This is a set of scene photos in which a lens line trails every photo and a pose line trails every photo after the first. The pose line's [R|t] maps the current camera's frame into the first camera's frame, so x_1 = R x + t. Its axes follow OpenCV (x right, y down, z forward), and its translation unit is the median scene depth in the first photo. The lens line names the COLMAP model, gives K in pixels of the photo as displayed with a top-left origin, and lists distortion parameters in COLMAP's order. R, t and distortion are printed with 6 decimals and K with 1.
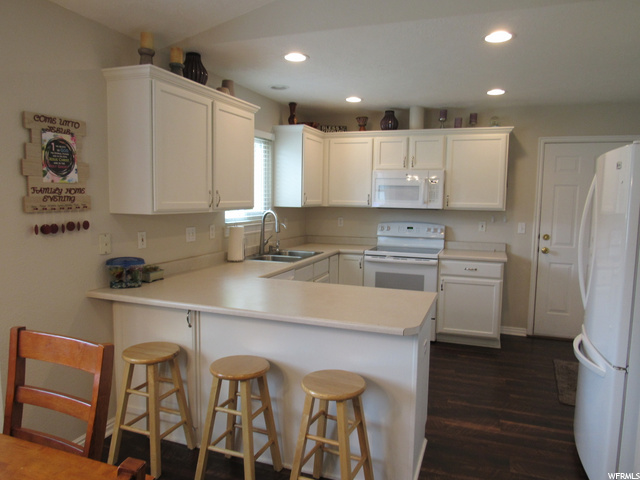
lens RADIAL K [[457.9, 0, 320.0], [0, 457.9, 240.0], [0, 0, 1]] dist [-0.002775, -0.003069]
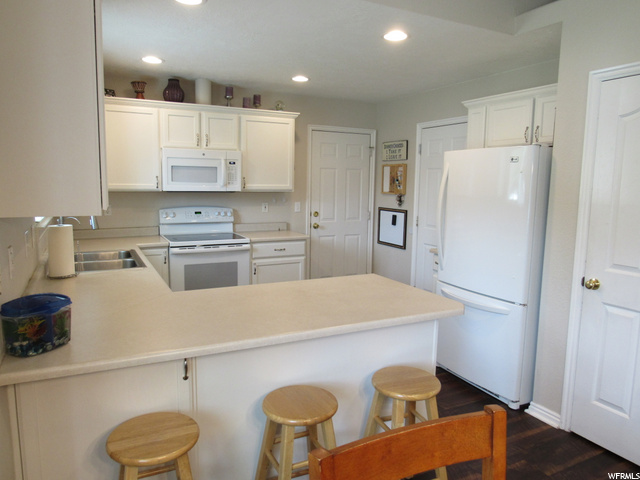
lens RADIAL K [[457.9, 0, 320.0], [0, 457.9, 240.0], [0, 0, 1]] dist [-0.002775, -0.003069]
pose [[0.689692, -0.099788, 0.717194, -0.318160], [0.067033, 0.995004, 0.073979, -0.025568], [-0.720994, -0.002947, 0.692935, 0.205844]]
